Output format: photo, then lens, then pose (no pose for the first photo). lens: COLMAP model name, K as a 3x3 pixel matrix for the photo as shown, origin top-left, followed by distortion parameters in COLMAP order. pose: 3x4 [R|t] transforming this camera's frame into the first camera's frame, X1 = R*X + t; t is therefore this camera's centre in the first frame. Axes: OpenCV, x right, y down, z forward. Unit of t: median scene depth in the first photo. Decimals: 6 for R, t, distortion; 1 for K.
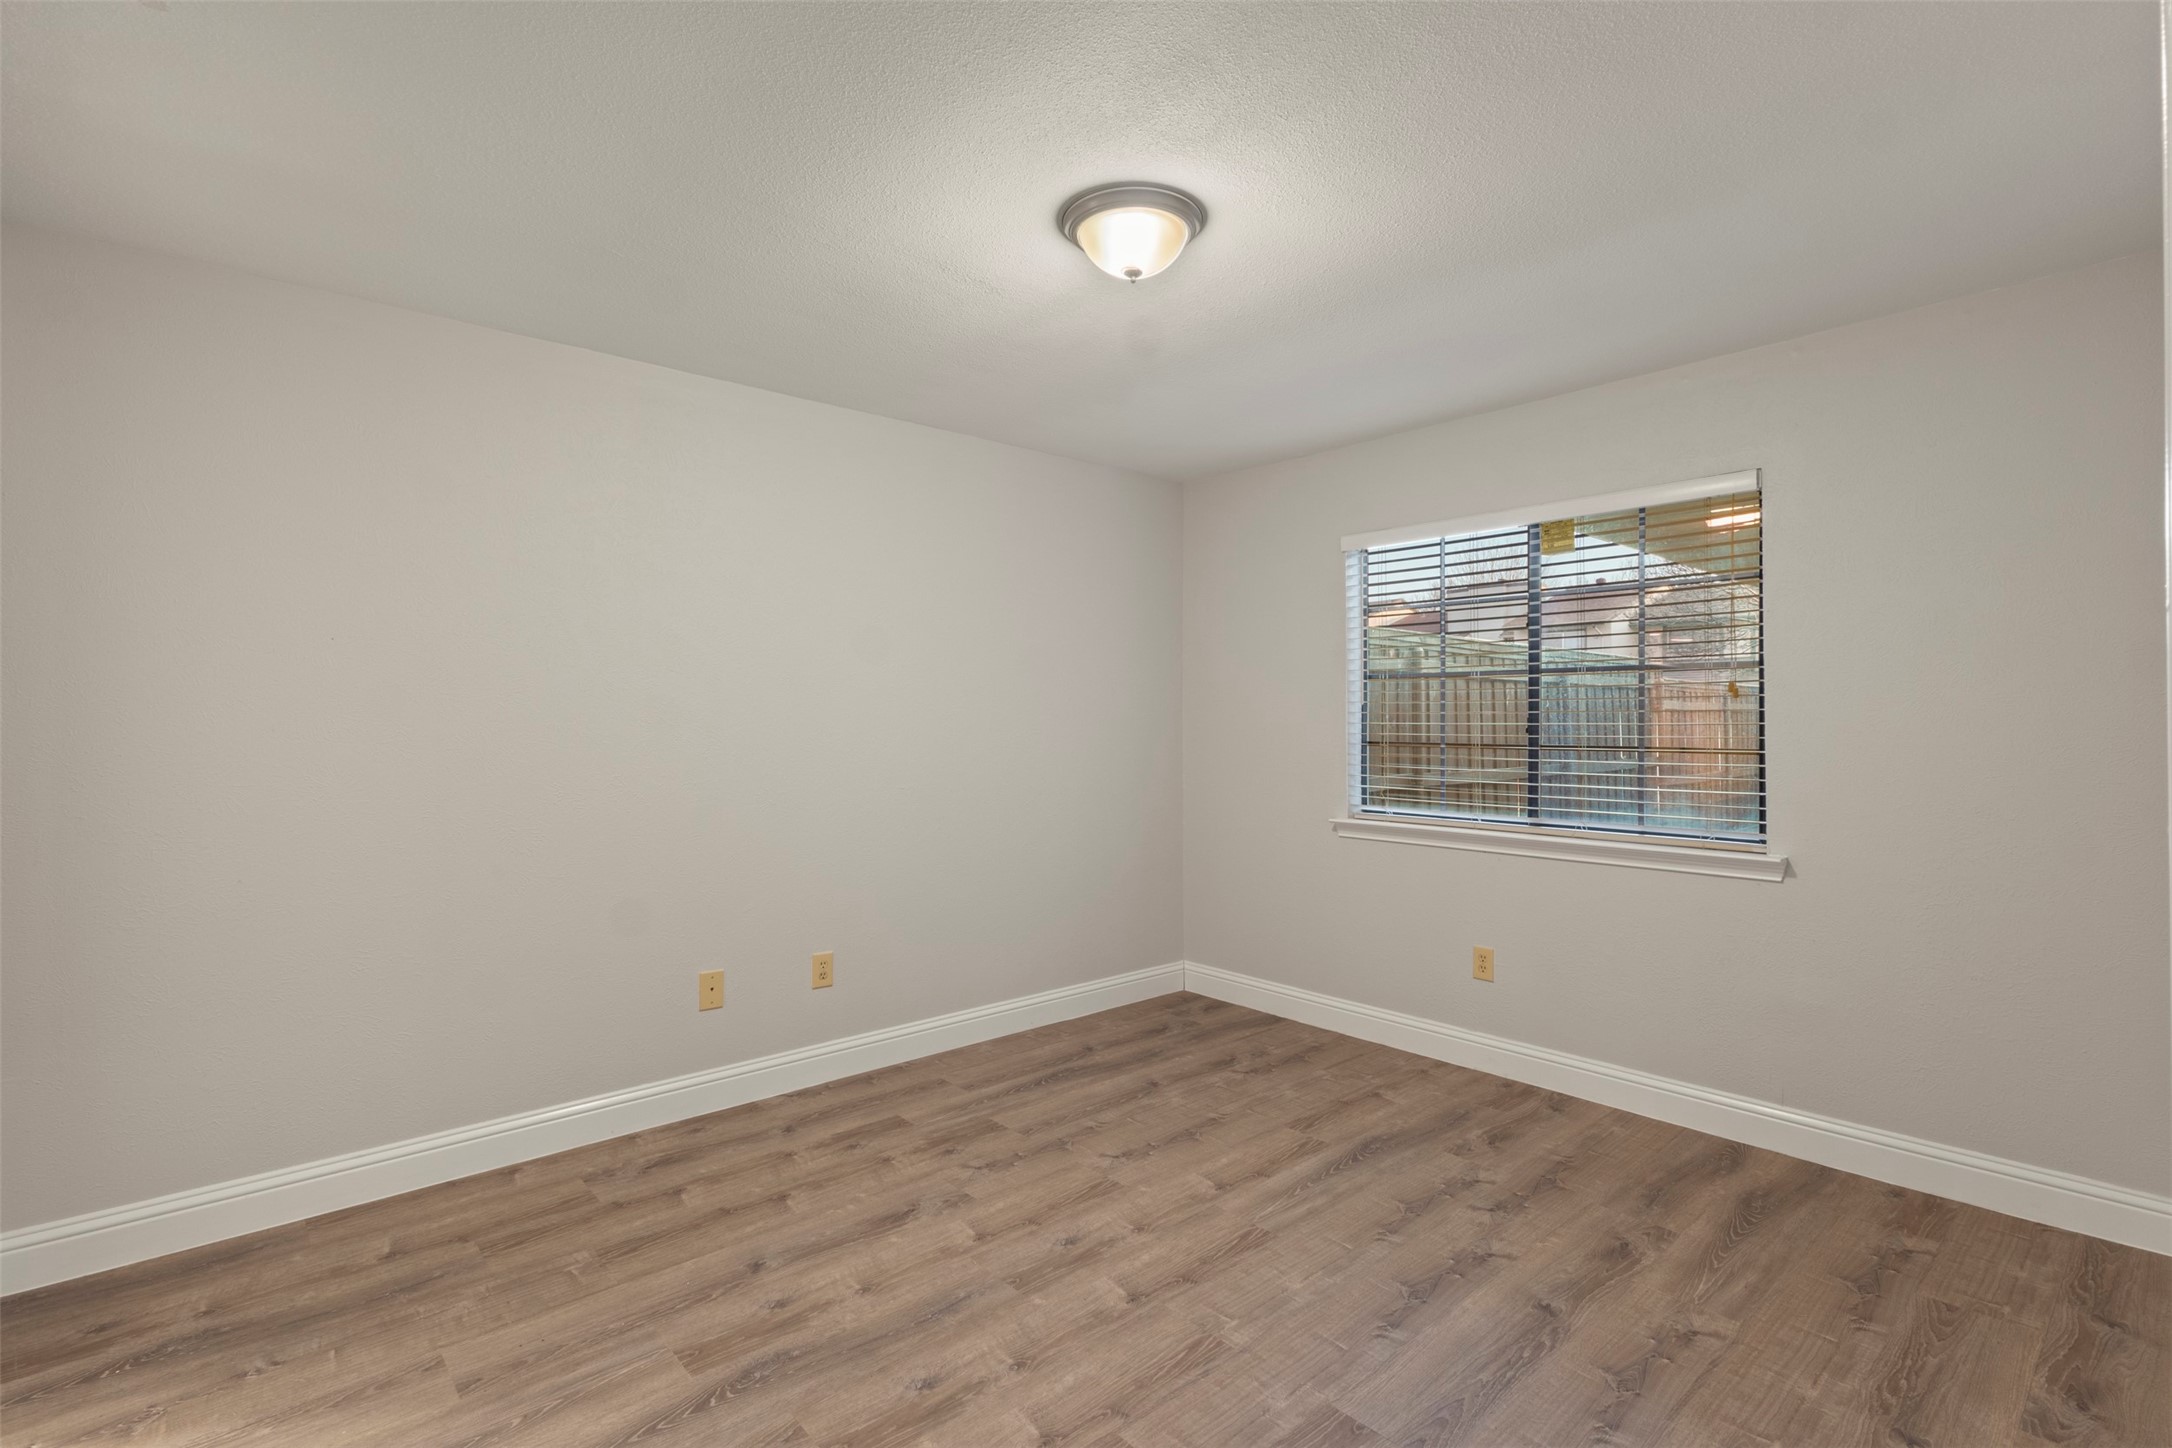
lens RADIAL K [[1003.7, 0, 1082.4], [0, 1003.7, 723.4], [0, 0, 1]] dist [0.002622, -0.000070]
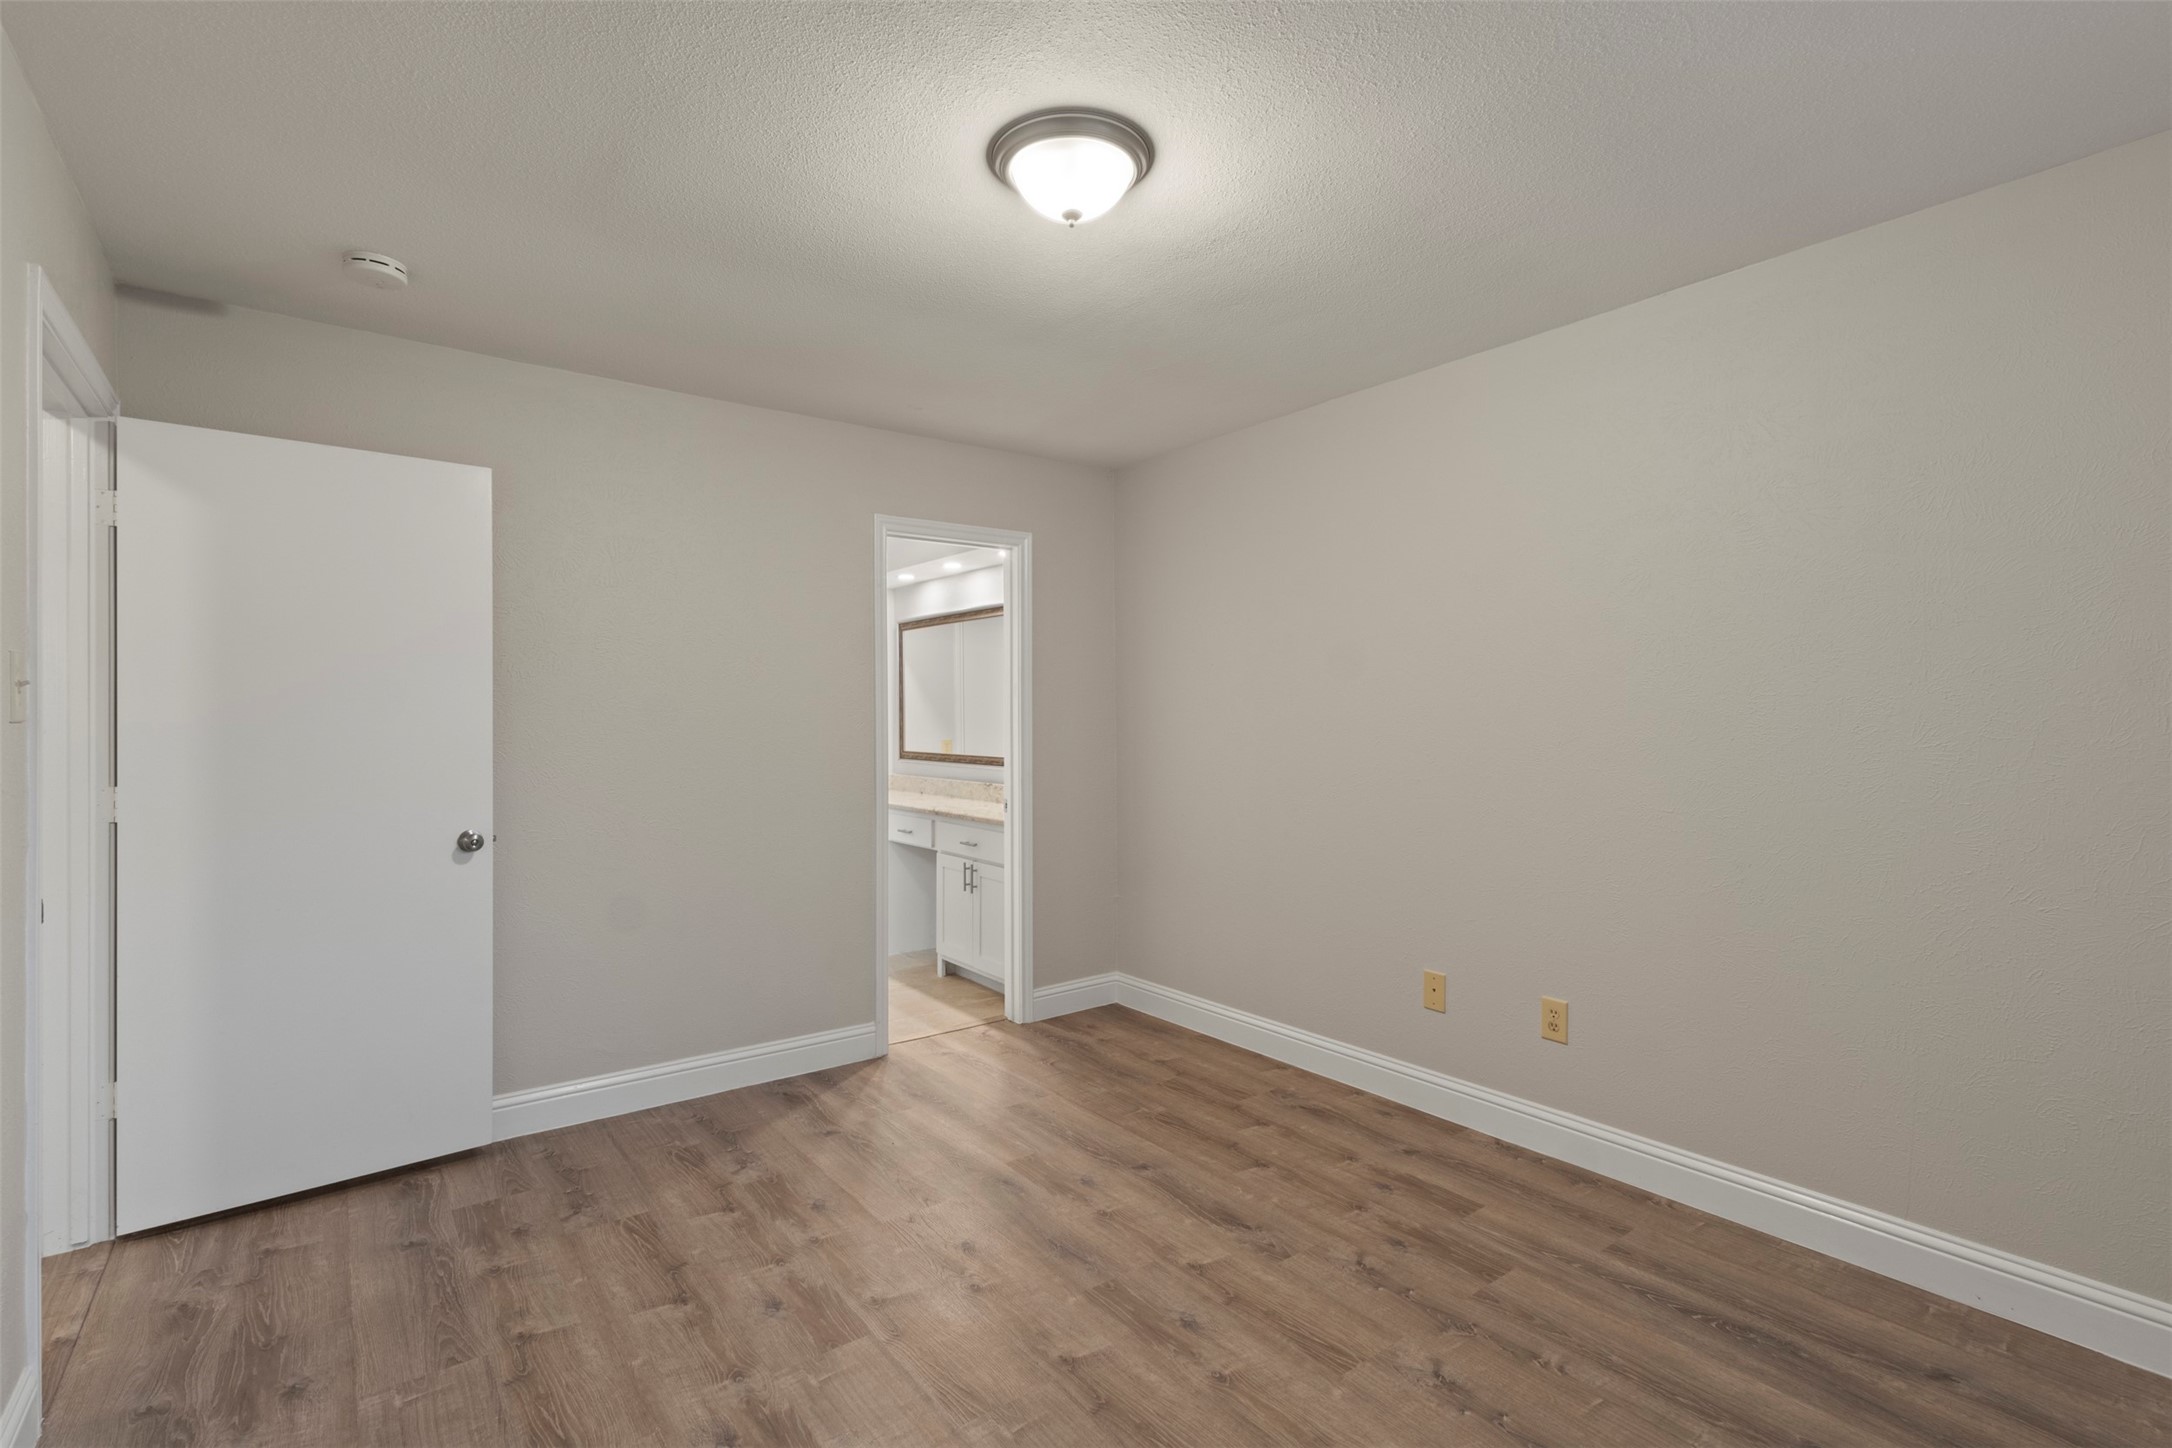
lens RADIAL K [[1003.7, 0, 1080.9], [0, 1003.7, 720.9], [0, 0, 1]] dist [0.002622, -0.000070]
pose [[-0.083362, 0.000521, -0.996519, 0.738476], [0.002233, 0.999997, 0.000336, -0.000859], [0.996517, -0.002198, -0.083363, 0.849611]]
